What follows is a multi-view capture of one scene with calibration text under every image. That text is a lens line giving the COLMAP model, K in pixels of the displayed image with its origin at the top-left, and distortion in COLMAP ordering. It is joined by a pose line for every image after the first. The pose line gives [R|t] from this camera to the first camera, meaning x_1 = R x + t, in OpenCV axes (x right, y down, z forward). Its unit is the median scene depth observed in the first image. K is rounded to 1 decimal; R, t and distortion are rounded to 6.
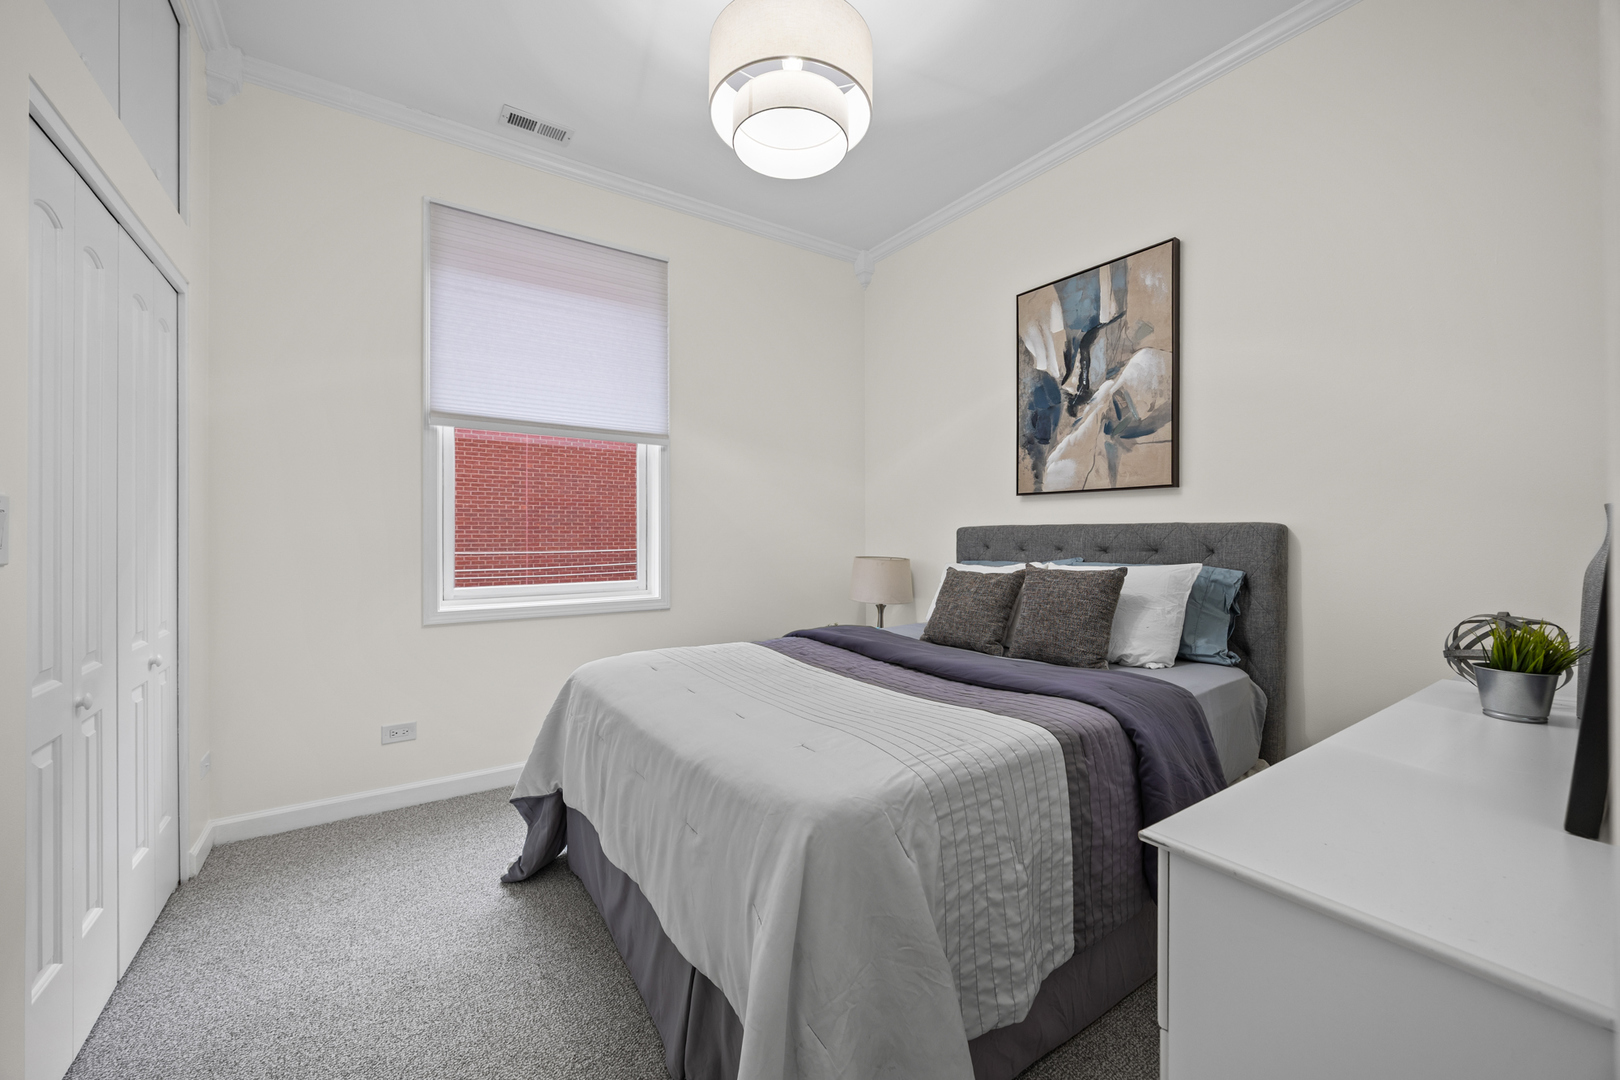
lens RADIAL K [[625.8, 0, 802.6], [0, 625.8, 539.9], [0, 0, 1]] dist [-0.000652, -0.000228]
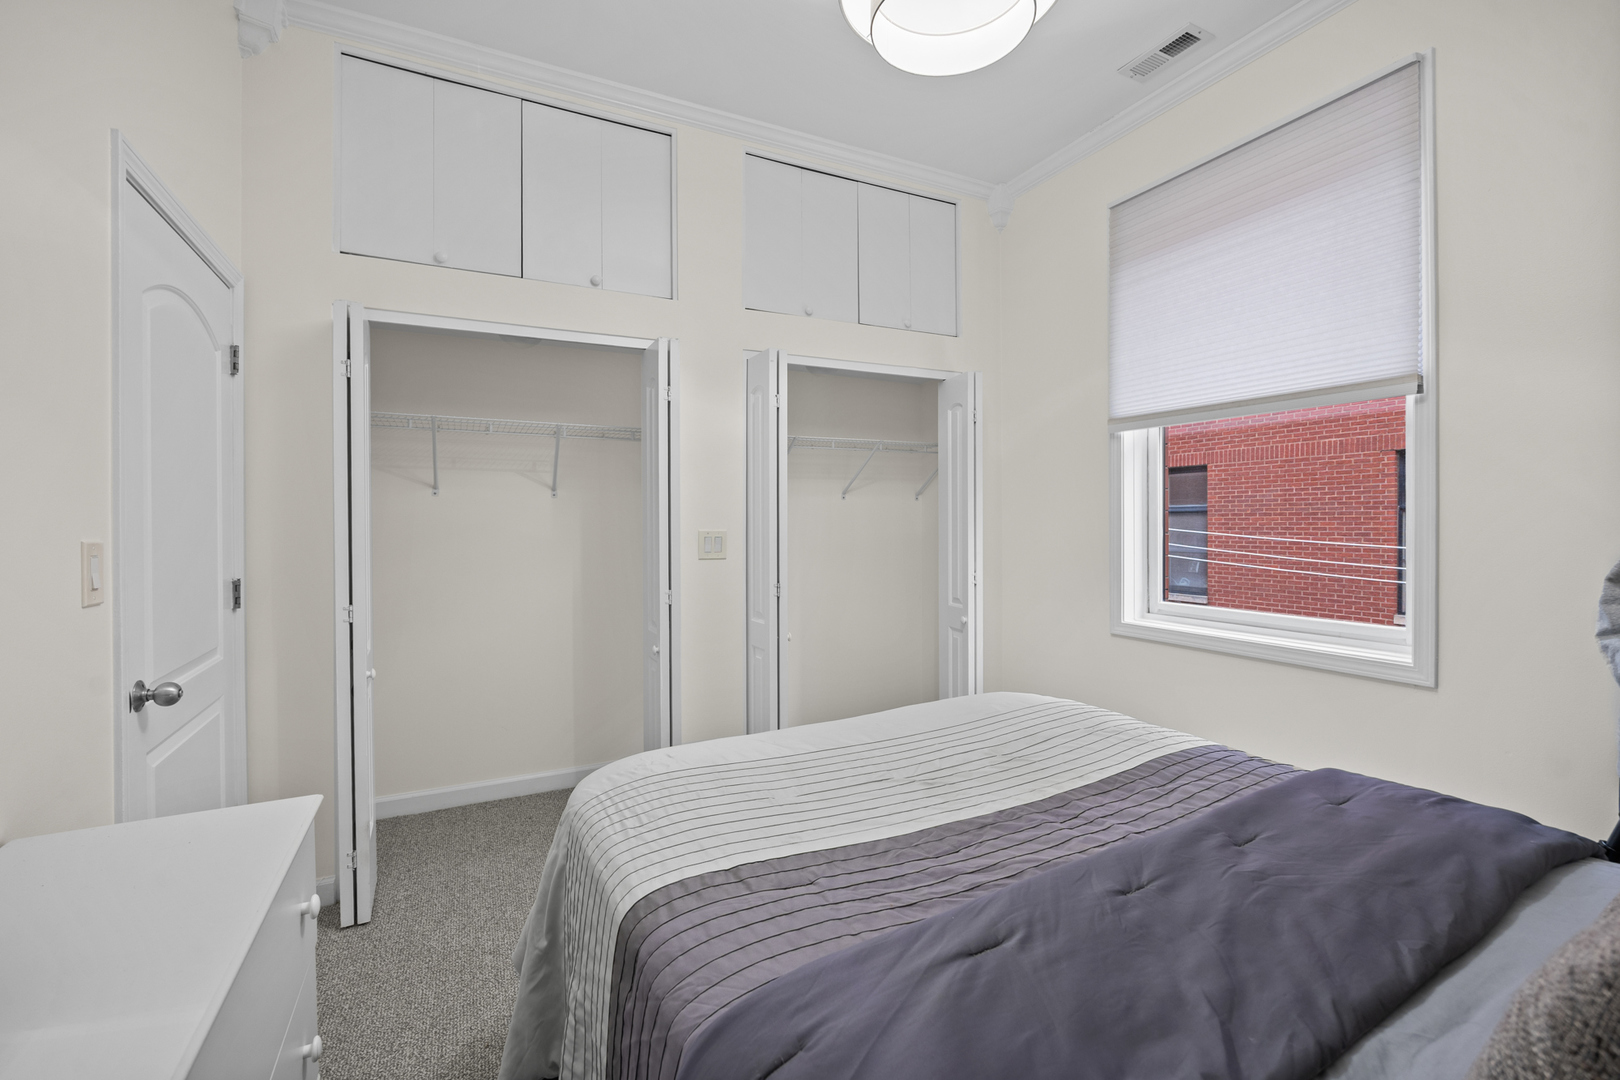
lens RADIAL K [[713.3, 0, 814.8], [0, 713.3, 531.1], [0, 0, 1]] dist [-0.005228, -0.000664]
pose [[-0.131665, 0.016308, -0.991160, 0.569640], [0.001917, 0.999867, 0.016196, -0.044980], [0.991292, 0.000232, -0.131678, 0.653504]]
